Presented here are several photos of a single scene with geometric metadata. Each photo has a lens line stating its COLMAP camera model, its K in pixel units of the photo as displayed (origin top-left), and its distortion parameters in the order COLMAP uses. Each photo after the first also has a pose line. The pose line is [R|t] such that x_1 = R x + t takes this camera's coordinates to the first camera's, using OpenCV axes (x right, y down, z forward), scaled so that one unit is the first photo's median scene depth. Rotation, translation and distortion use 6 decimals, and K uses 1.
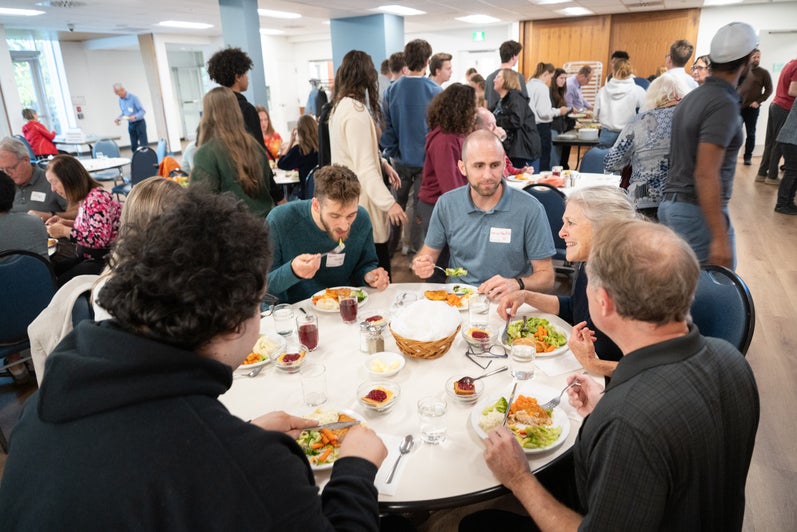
lens RADIAL K [[539.2, 0, 398.5], [0, 539.2, 266.0], [0, 0, 1]] dist [-0.032630, -0.002376]
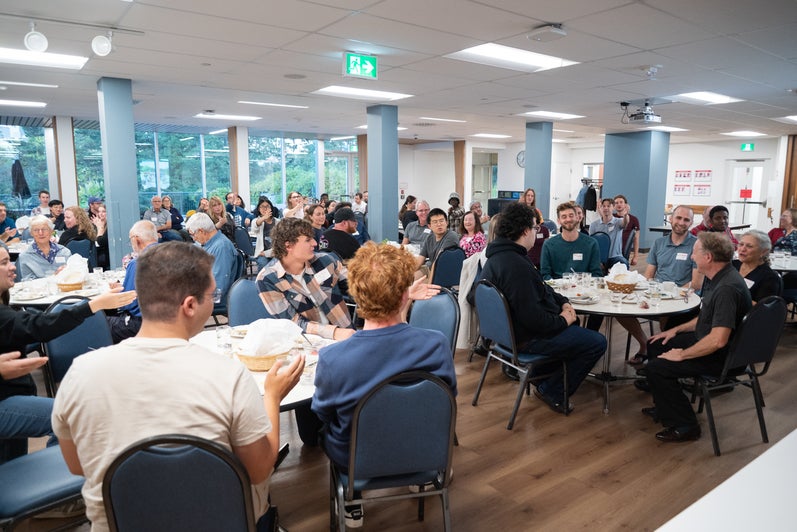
lens RADIAL K [[539.2, 0, 398.5], [0, 539.2, 266.0], [0, 0, 1]] dist [-0.032630, -0.002376]
pose [[0.888865, 0.108972, -0.445022, 0.024805], [-0.183208, 0.974806, -0.127232, 0.074204], [0.419946, 0.194623, 0.886435, -0.207974]]
